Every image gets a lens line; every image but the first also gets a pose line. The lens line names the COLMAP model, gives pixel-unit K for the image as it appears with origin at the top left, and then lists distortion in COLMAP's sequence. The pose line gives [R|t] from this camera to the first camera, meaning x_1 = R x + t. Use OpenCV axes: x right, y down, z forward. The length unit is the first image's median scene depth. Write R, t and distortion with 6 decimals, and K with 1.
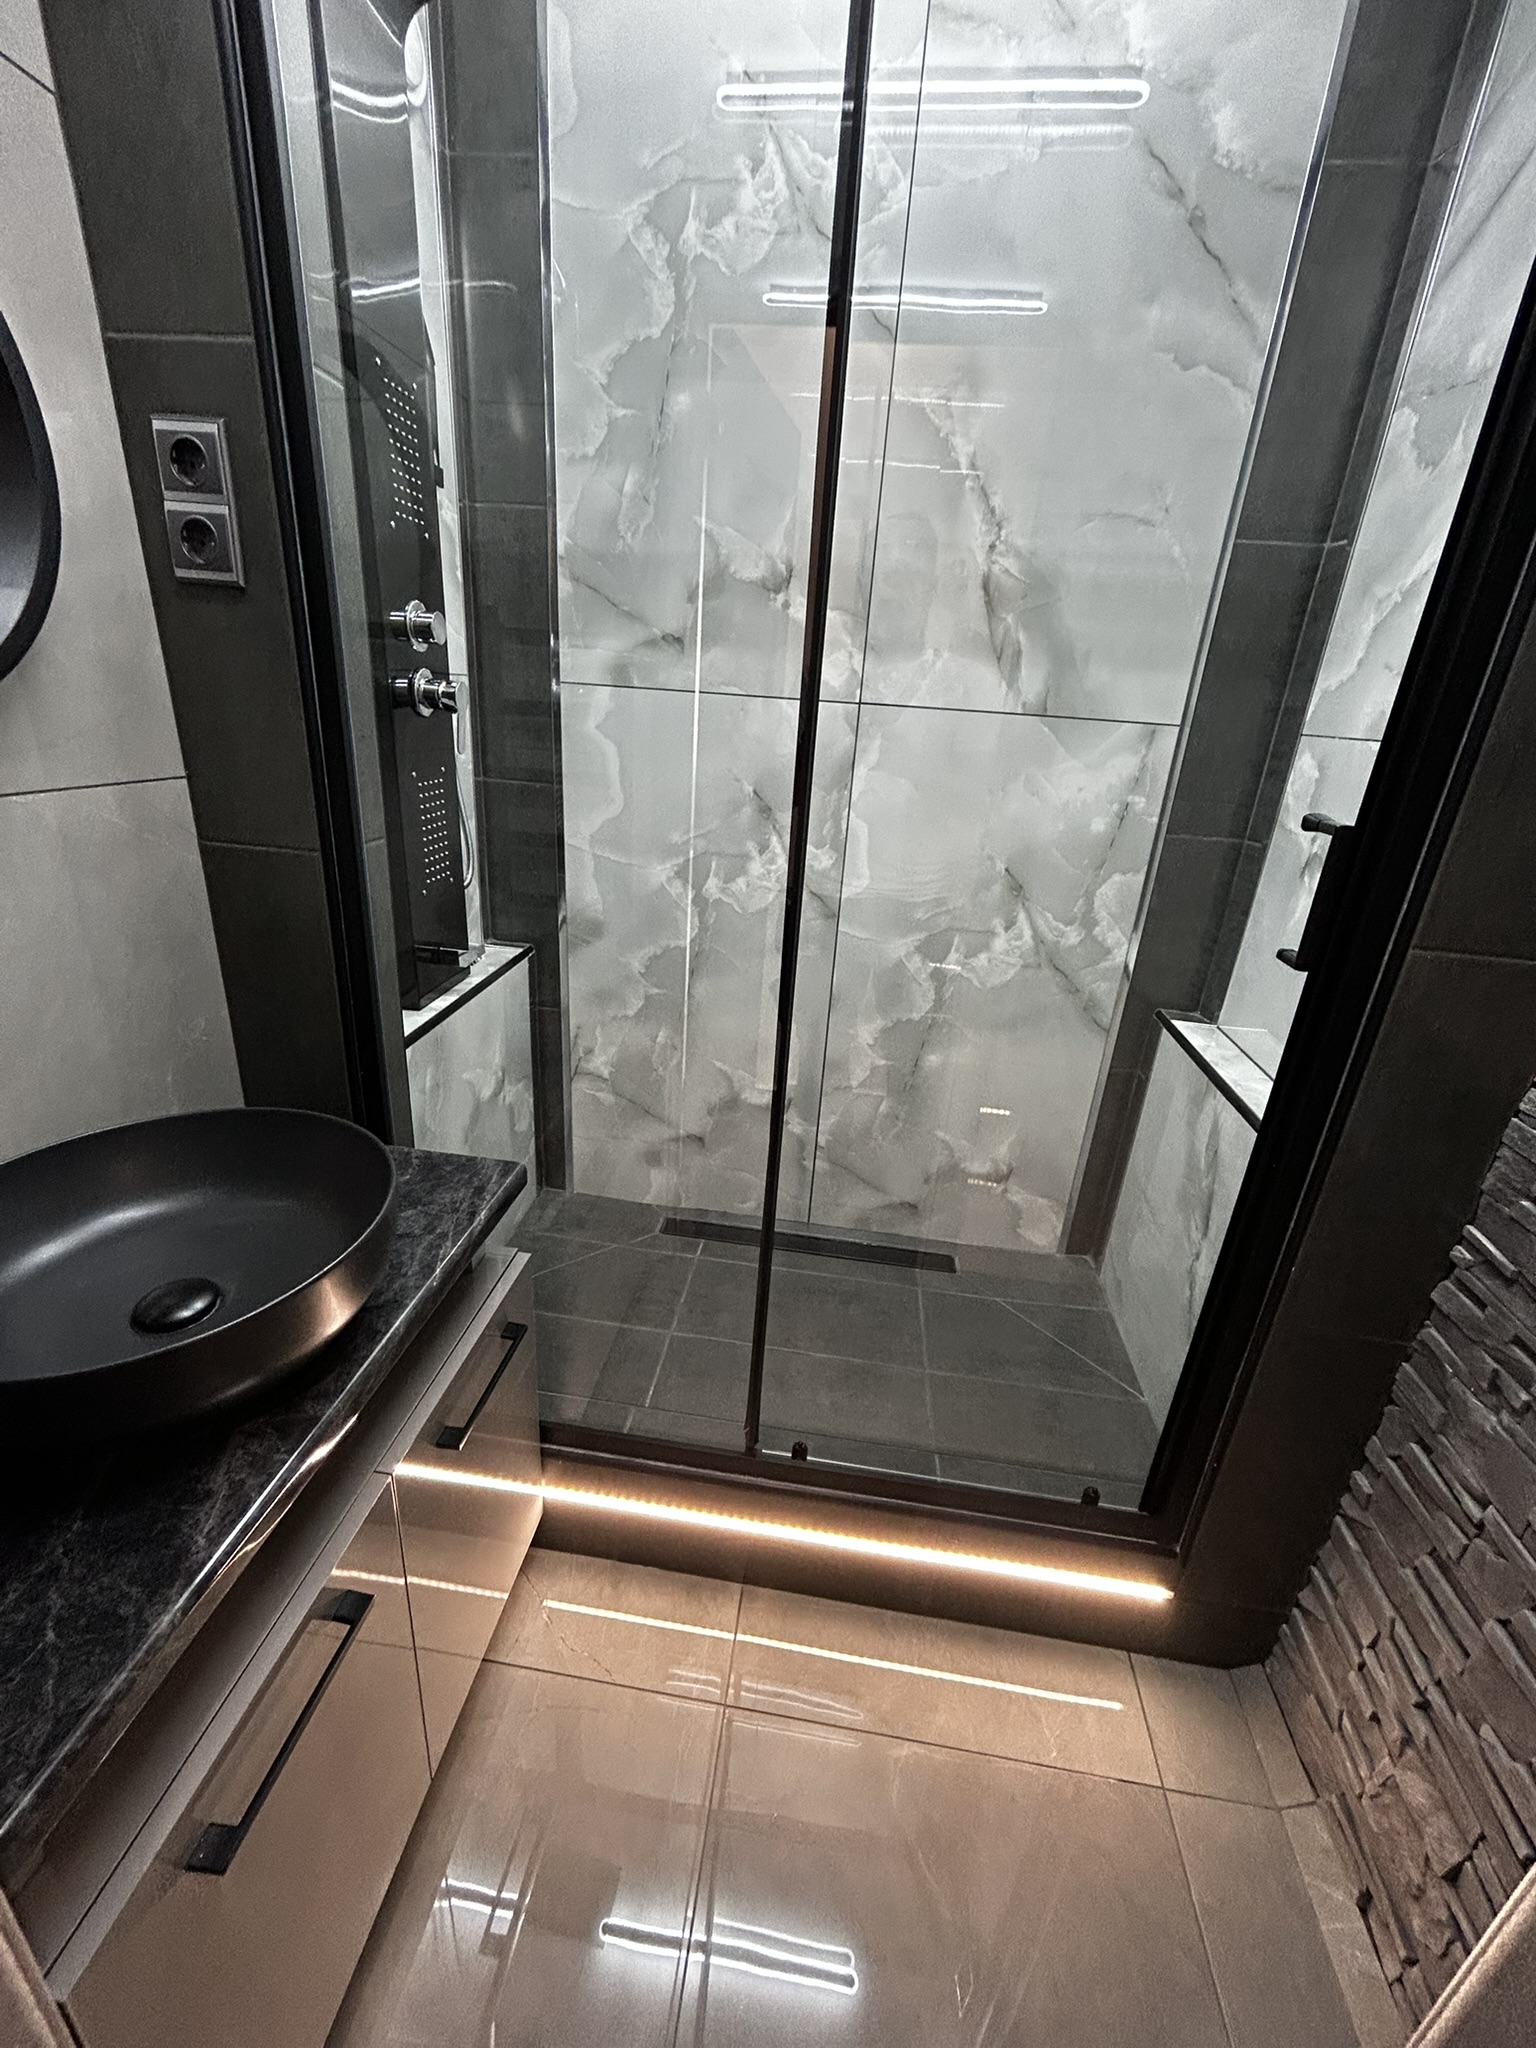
lens RADIAL K [[832.1, 0, 764.3], [0, 832.1, 1021.4], [0, 0, 1]] dist [-0.002158, 0.003000]
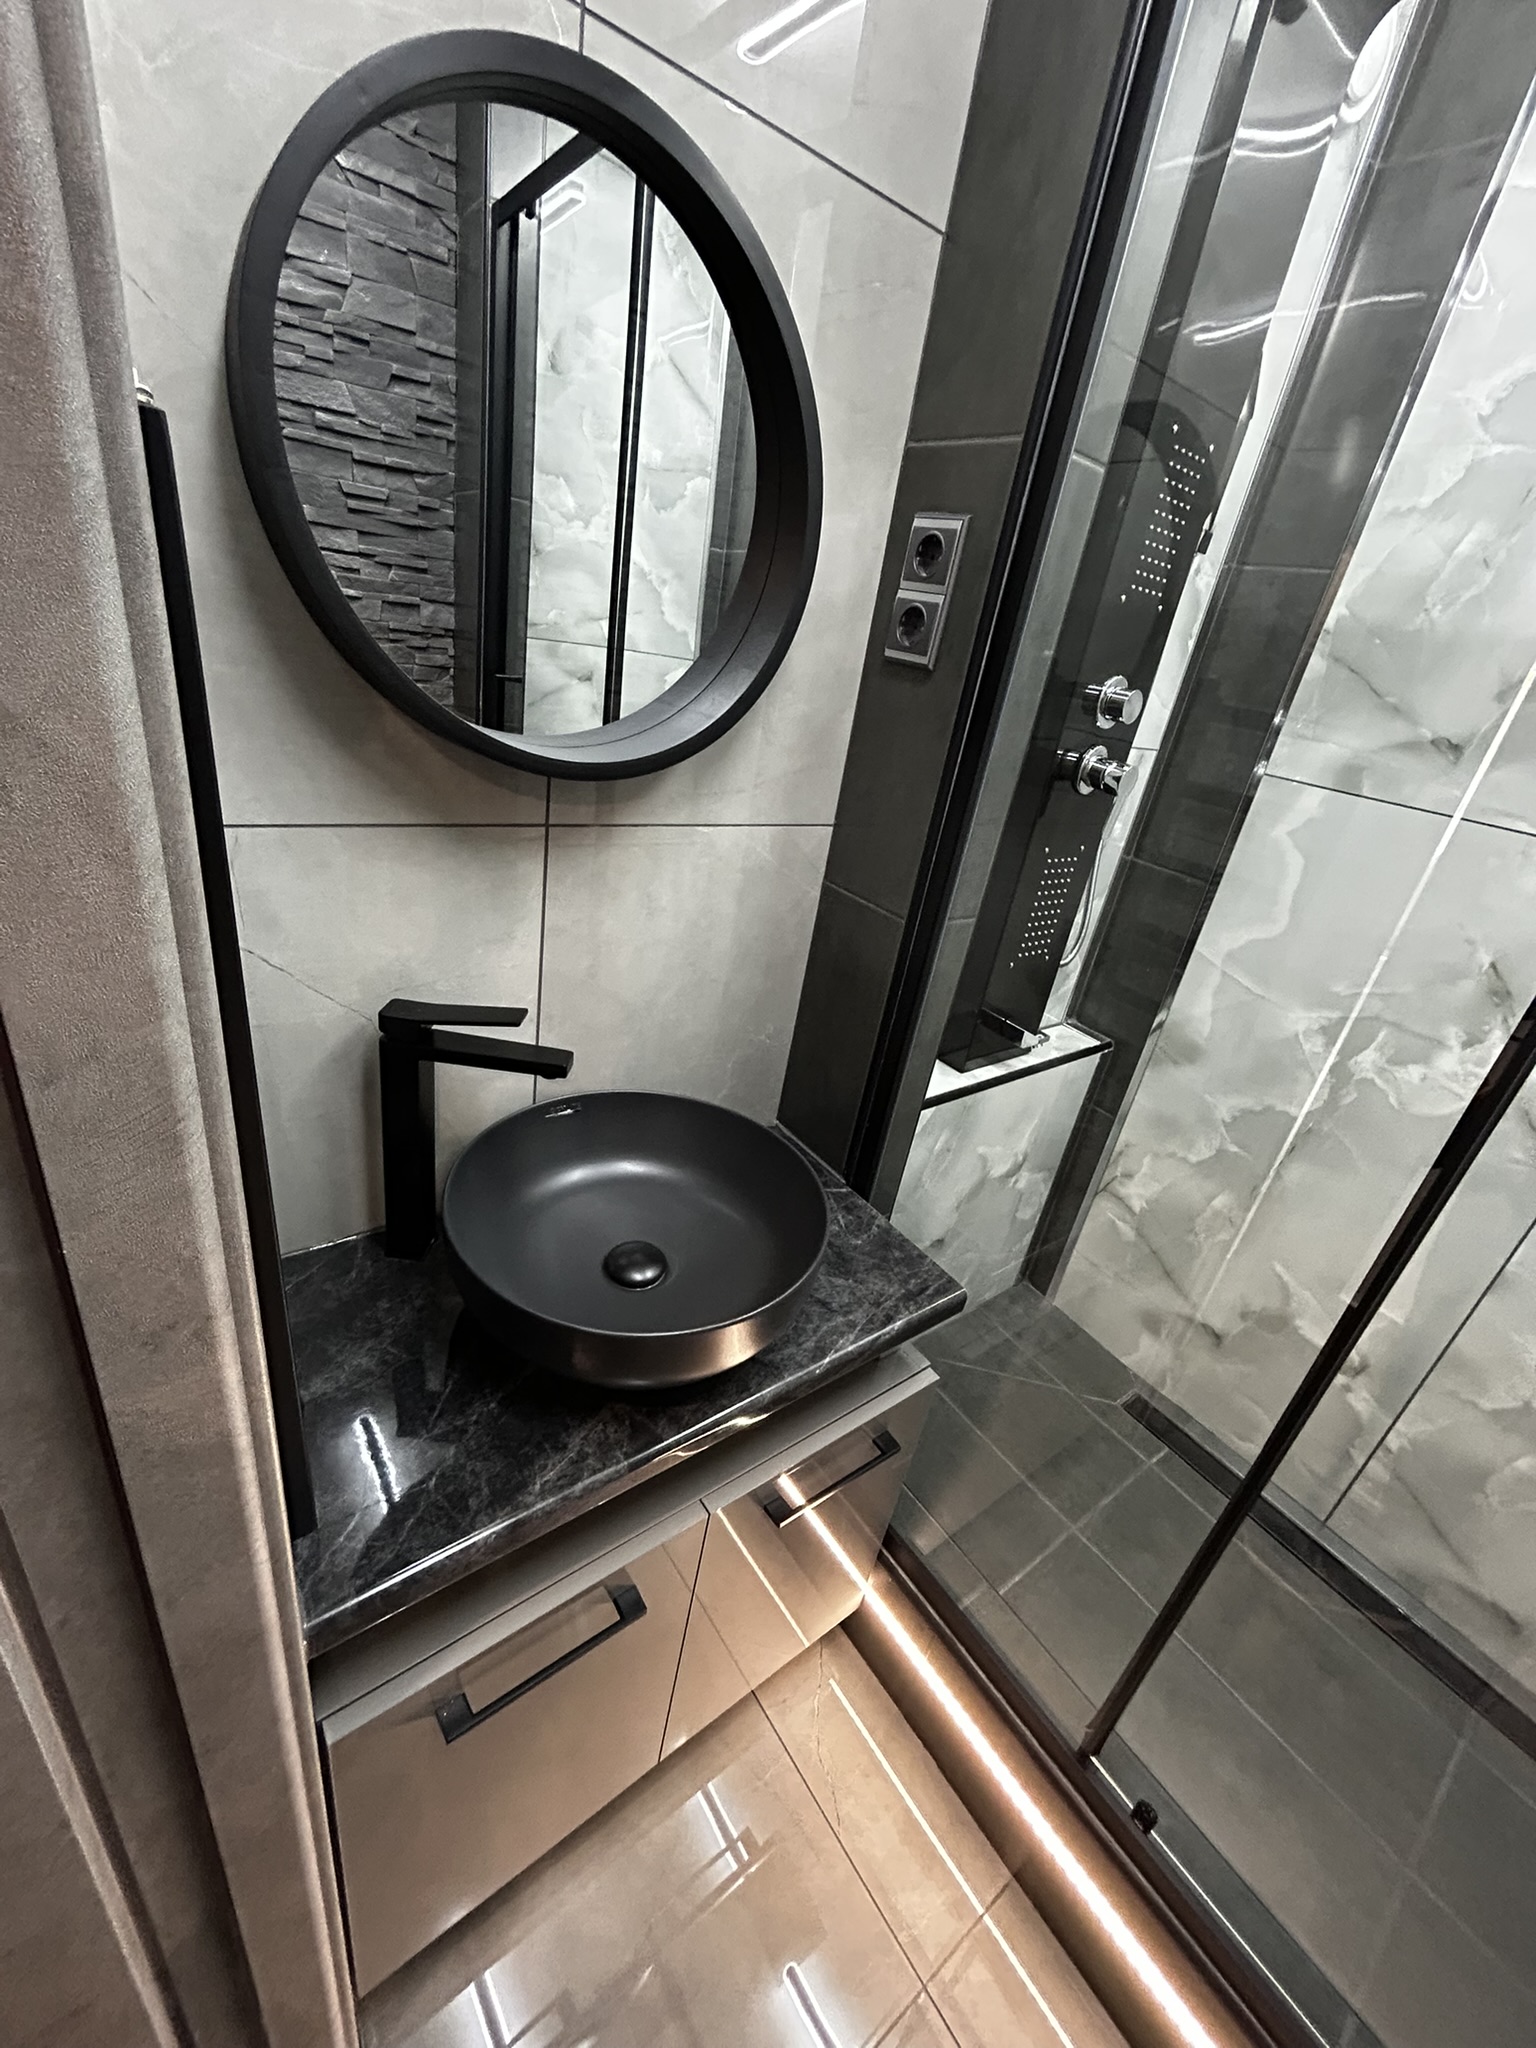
lens RADIAL K [[832.1, 0, 765.7], [0, 832.1, 1019.1], [0, 0, 1]] dist [-0.002158, 0.003000]
pose [[0.693849, 0.350731, -0.628937, 0.022066], [-0.362900, 0.924668, 0.115292, -0.096538], [0.621994, 0.148246, 0.768860, 0.080125]]
